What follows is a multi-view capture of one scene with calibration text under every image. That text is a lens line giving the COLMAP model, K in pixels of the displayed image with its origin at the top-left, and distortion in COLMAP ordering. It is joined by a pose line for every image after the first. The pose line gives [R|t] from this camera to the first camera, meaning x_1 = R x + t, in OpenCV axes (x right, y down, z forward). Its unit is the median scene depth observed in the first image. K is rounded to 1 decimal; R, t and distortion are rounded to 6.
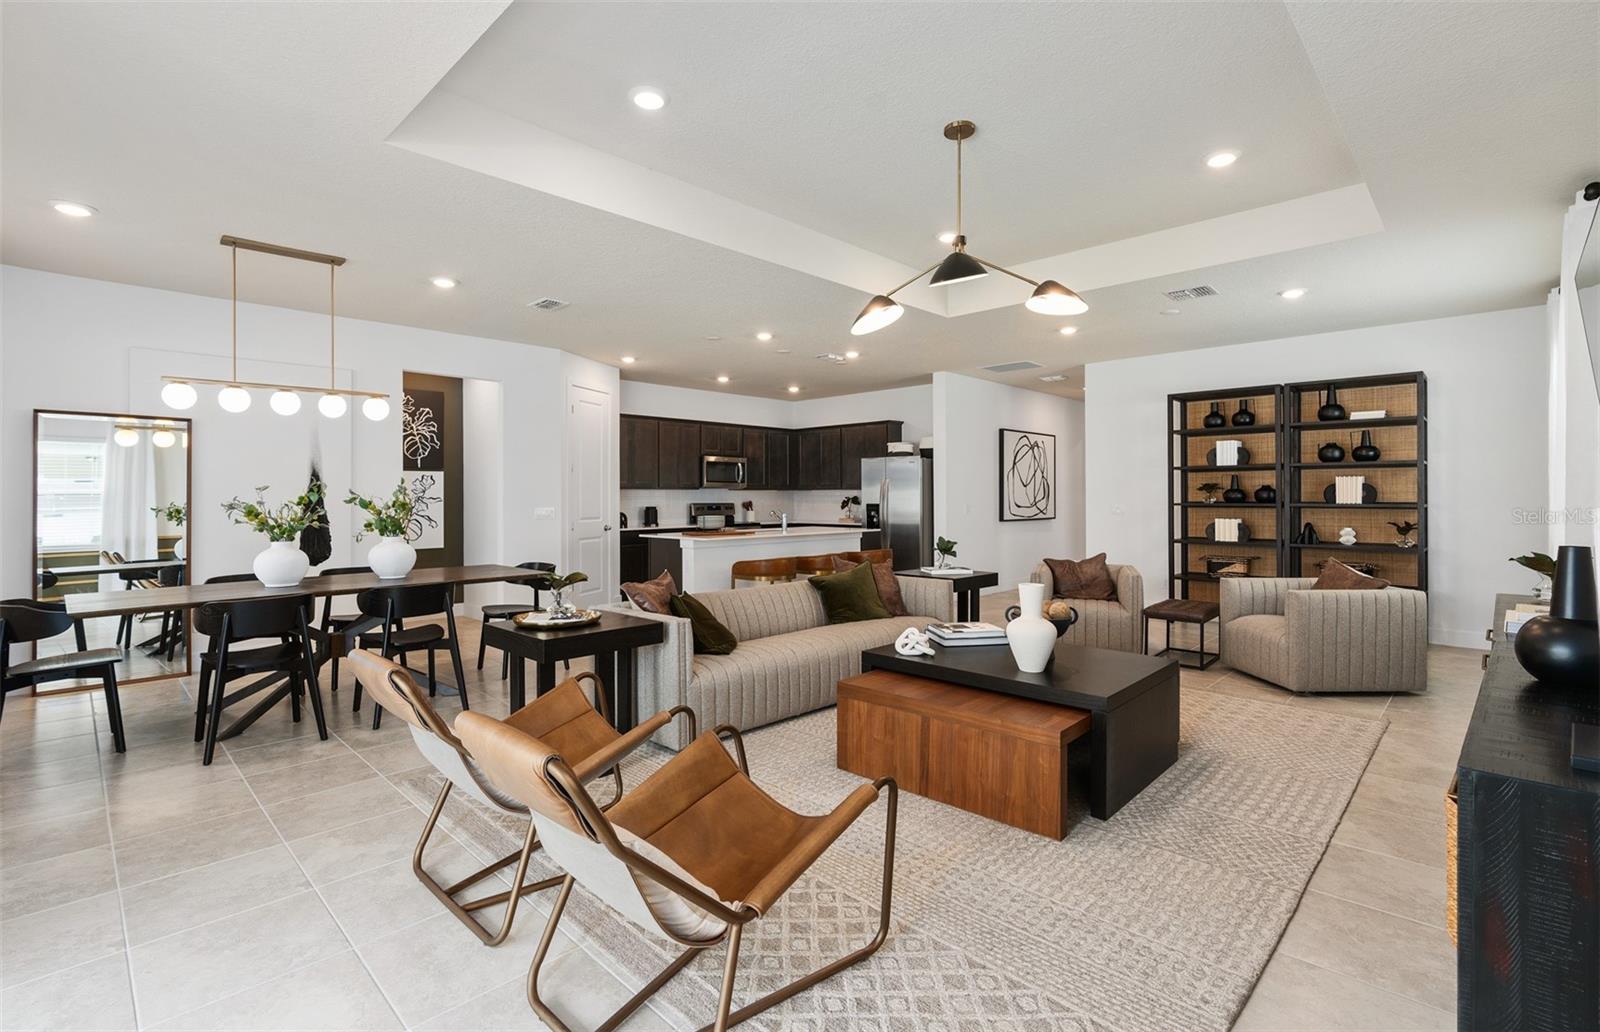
lens RADIAL K [[729.0, 0, 793.4], [0, 729.0, 498.2], [0, 0, 1]] dist [-0.023571, 0.012408]
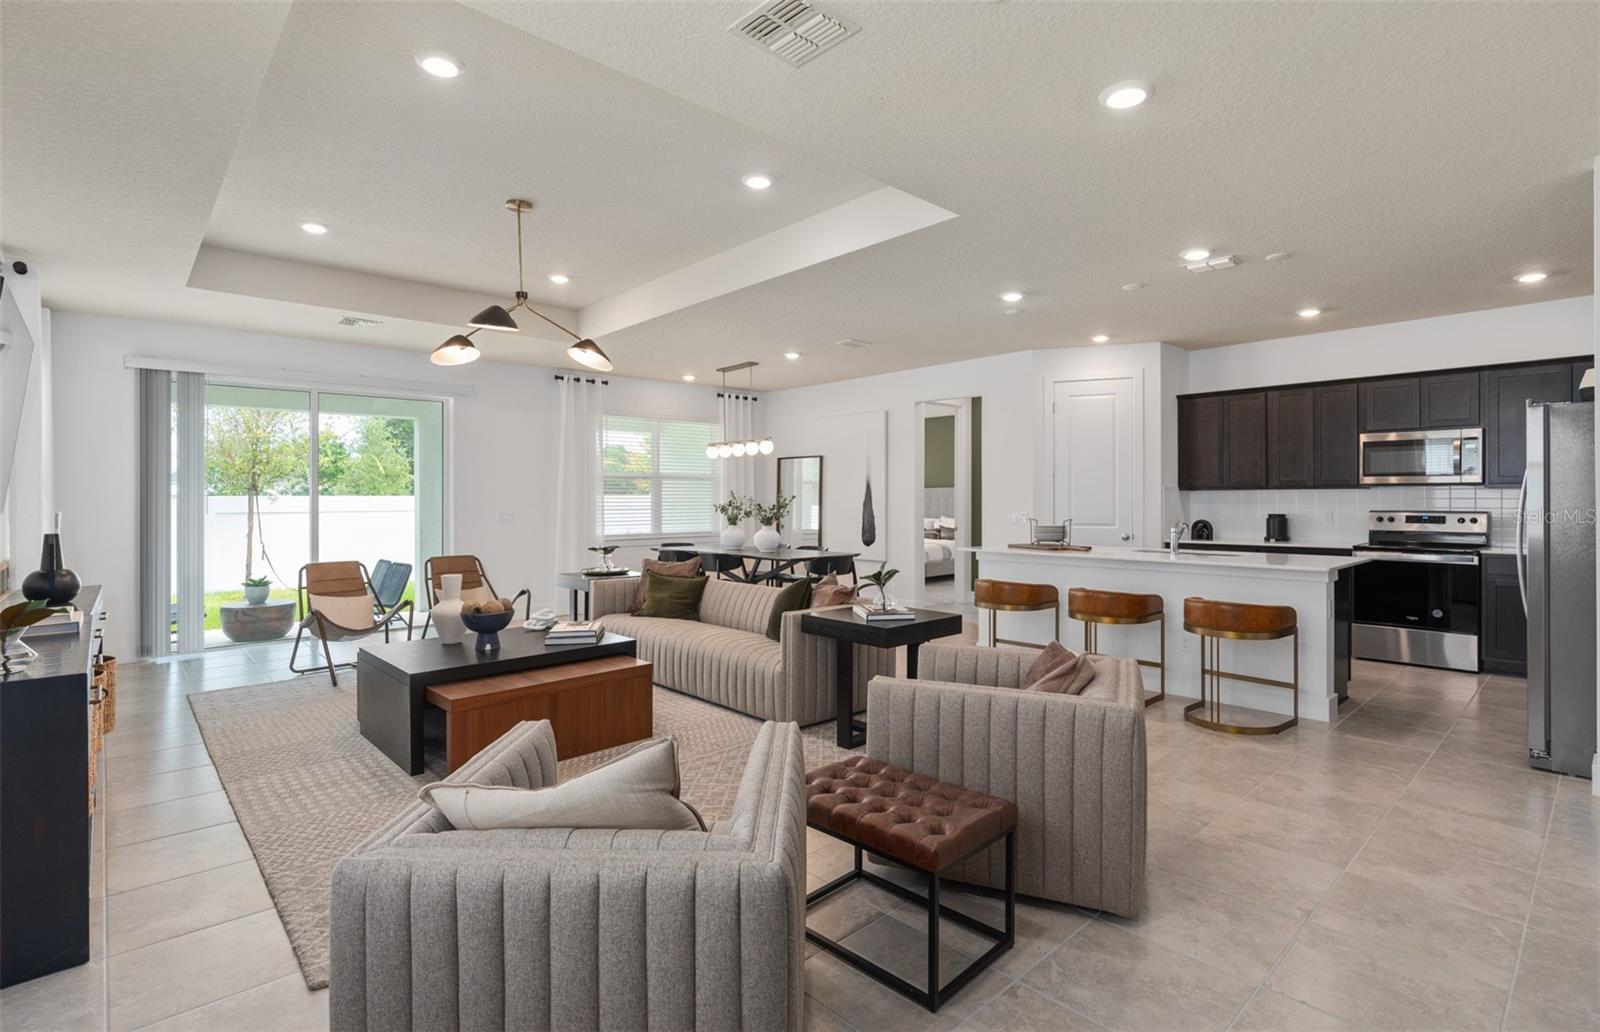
lens RADIAL K [[743.6, 0, 782.8], [0, 743.6, 506.2], [0, 0, 1]] dist [-0.000100, -0.000218]
pose [[-0.056365, 0.011296, -0.998346, 0.666928], [0.002490, 0.999934, 0.011173, -0.006295], [0.998407, -0.001856, -0.056389, 0.691444]]
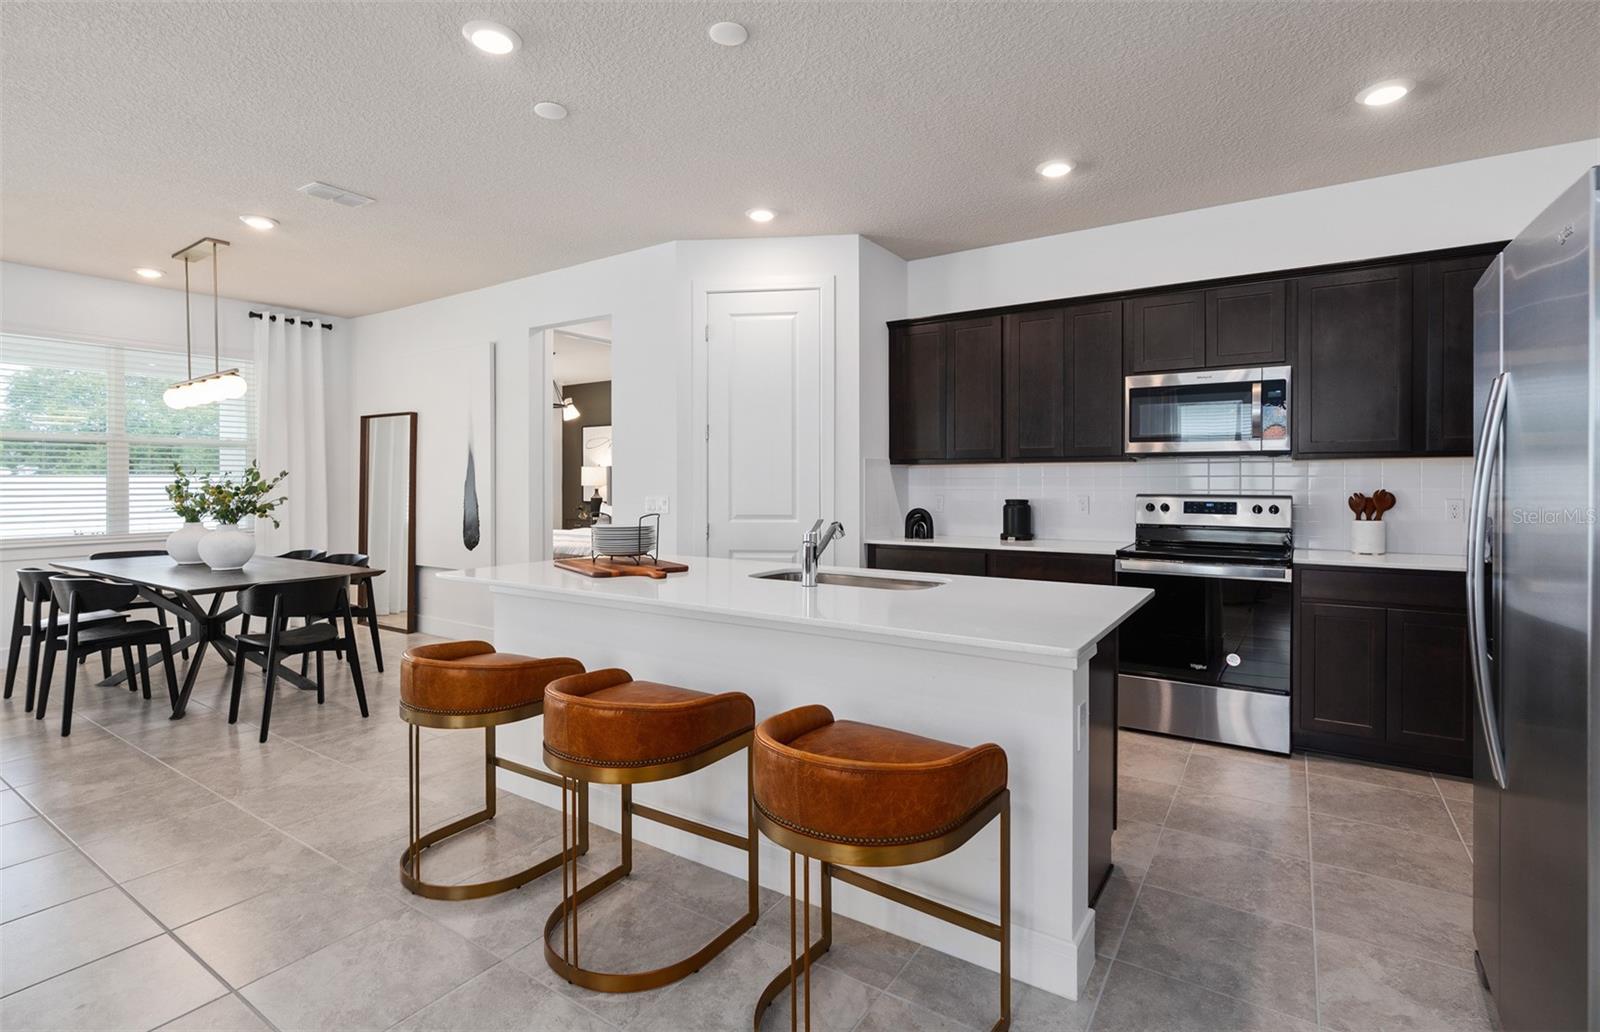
lens RADIAL K [[729.0, 0, 793.4], [0, 729.0, 498.2], [0, 0, 1]] dist [-0.023571, 0.012408]
pose [[0.192975, 0.024591, -0.980895, 0.293986], [0.001101, 0.999680, 0.025278, -0.001648], [0.981203, -0.005958, 0.192886, 0.936248]]
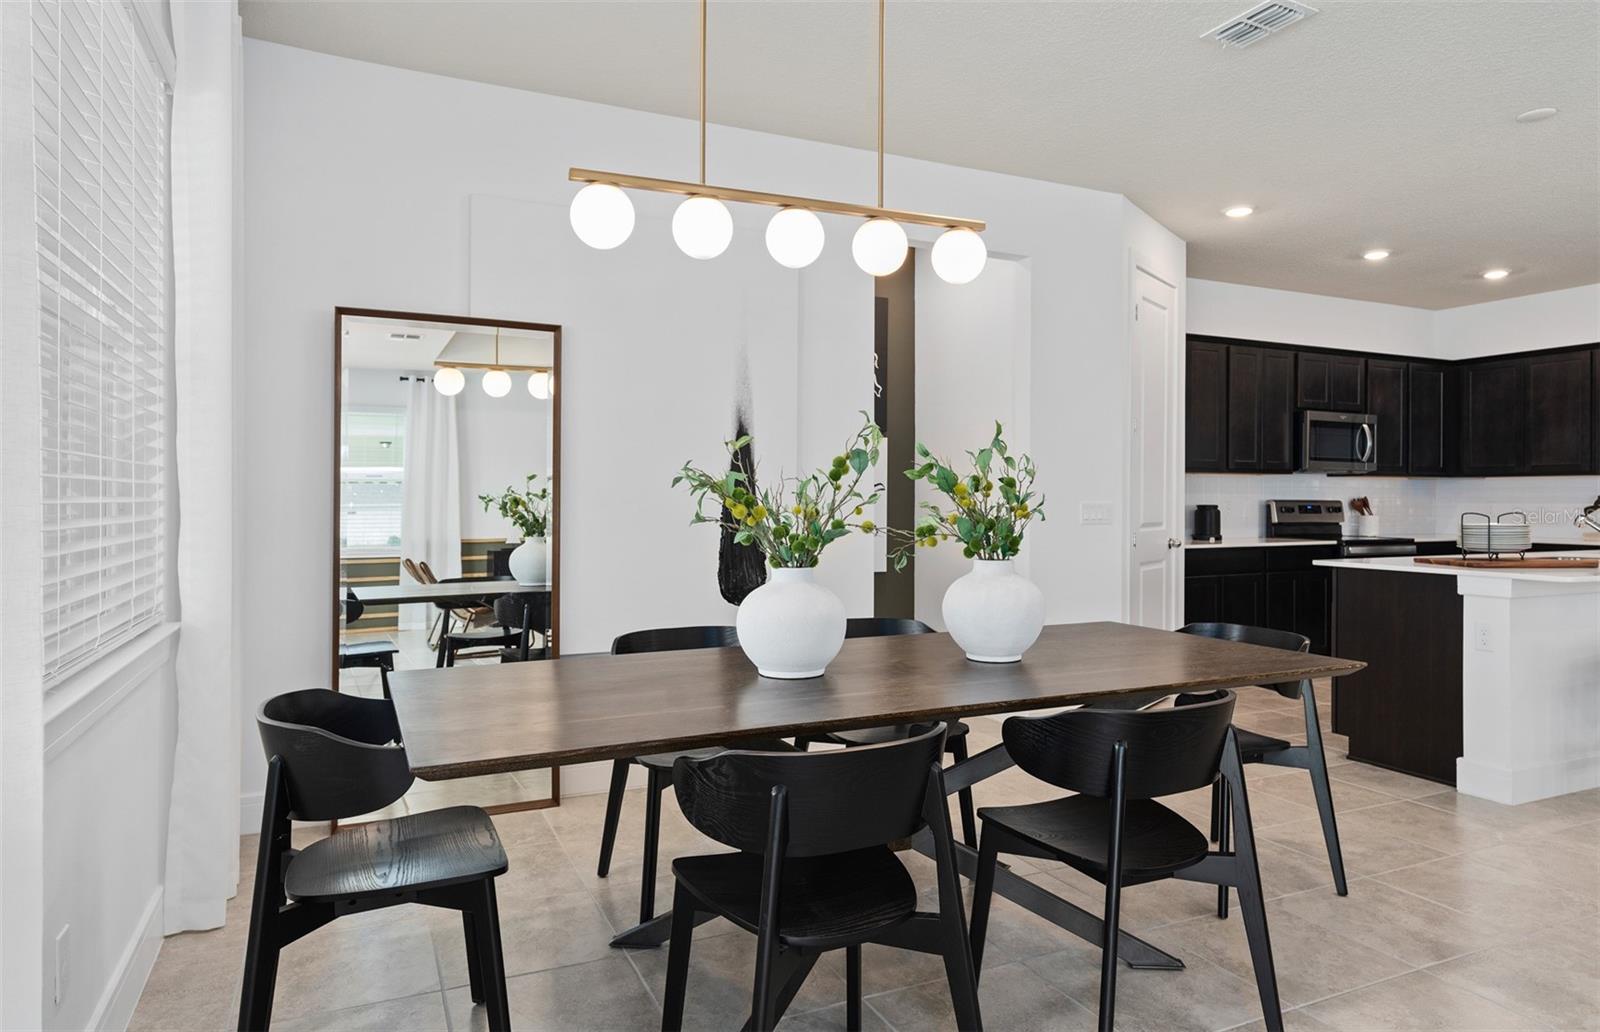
lens RADIAL K [[945.7, 0, 775.2], [0, 945.7, 511.9], [0, 0, 1]] dist [0.001043, 0.000377]
pose [[0.930522, 0.011779, -0.366047, -0.289270], [-0.007218, 0.999878, 0.013825, 0.011374], [0.366165, -0.010222, 0.930494, 0.273430]]
